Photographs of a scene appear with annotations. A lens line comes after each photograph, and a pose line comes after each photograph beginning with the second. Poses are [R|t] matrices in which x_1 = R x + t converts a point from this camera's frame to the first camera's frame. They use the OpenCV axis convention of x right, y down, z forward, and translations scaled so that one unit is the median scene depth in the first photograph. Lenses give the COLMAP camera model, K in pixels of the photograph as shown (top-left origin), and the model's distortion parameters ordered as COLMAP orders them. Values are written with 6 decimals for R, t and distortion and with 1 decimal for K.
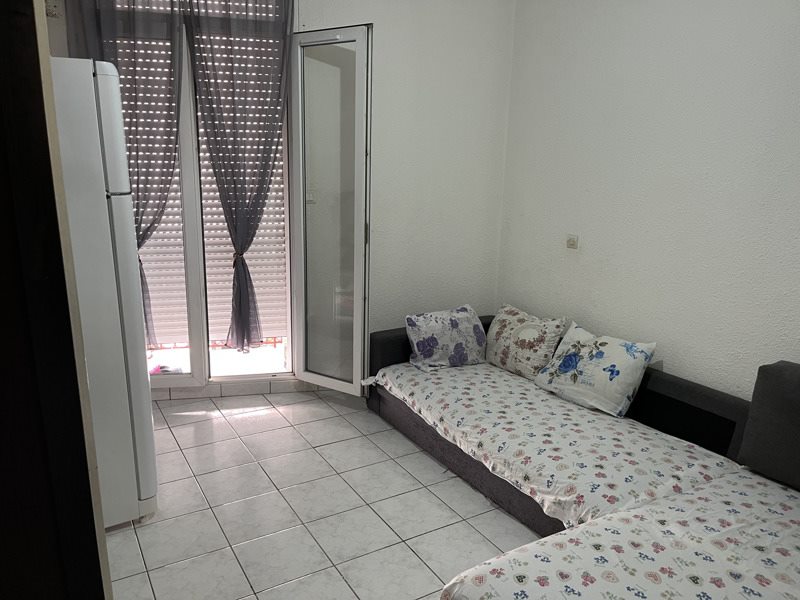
lens RADIAL K [[607.0, 0, 400.0], [0, 607.0, 300.0], [0, 0, 1]] dist [-0.008252, -0.009892]
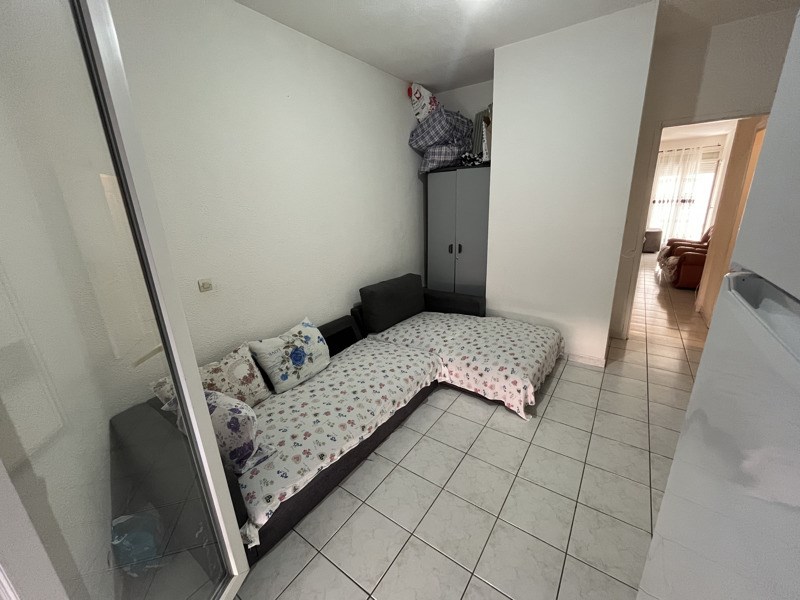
lens RADIAL K [[321.8, 0, 397.7], [0, 321.8, 294.9], [0, 0, 1]] dist [0.008612, -0.000025]
pose [[-0.400279, -0.259970, 0.878745, -0.434703], [0.231348, 0.899188, 0.371400, -0.251029], [-0.886710, 0.351960, -0.299783, 1.005736]]
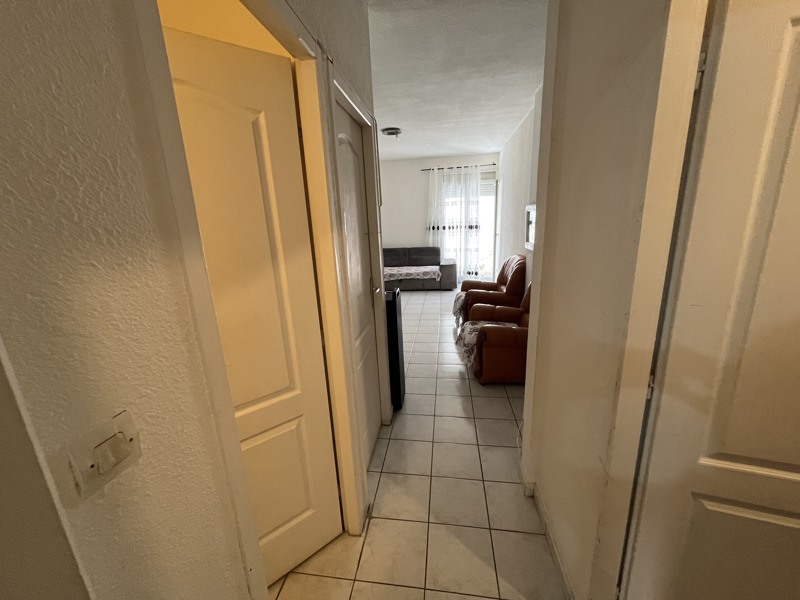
lens RADIAL K [[321.8, 0, 397.7], [0, 321.8, 294.9], [0, 0, 1]] dist [0.008612, -0.000025]
pose [[-0.780131, -0.148830, 0.607656, -0.399734], [0.156658, 0.893874, 0.420056, -0.236389], [-0.605685, 0.422893, -0.674023, 0.935860]]
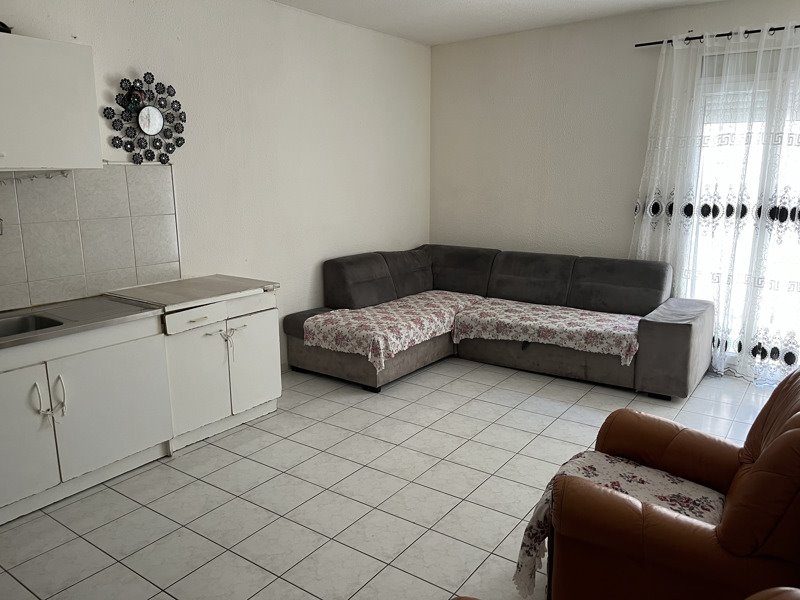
lens RADIAL K [[607.0, 0, 400.0], [0, 607.0, 300.0], [0, 0, 1]] dist [-0.008252, -0.009892]
pose [[-0.409456, -0.216651, 0.886232, -0.391076], [0.193246, 0.928758, 0.316331, -0.224425], [-0.891629, 0.300784, -0.338419, 0.887968]]
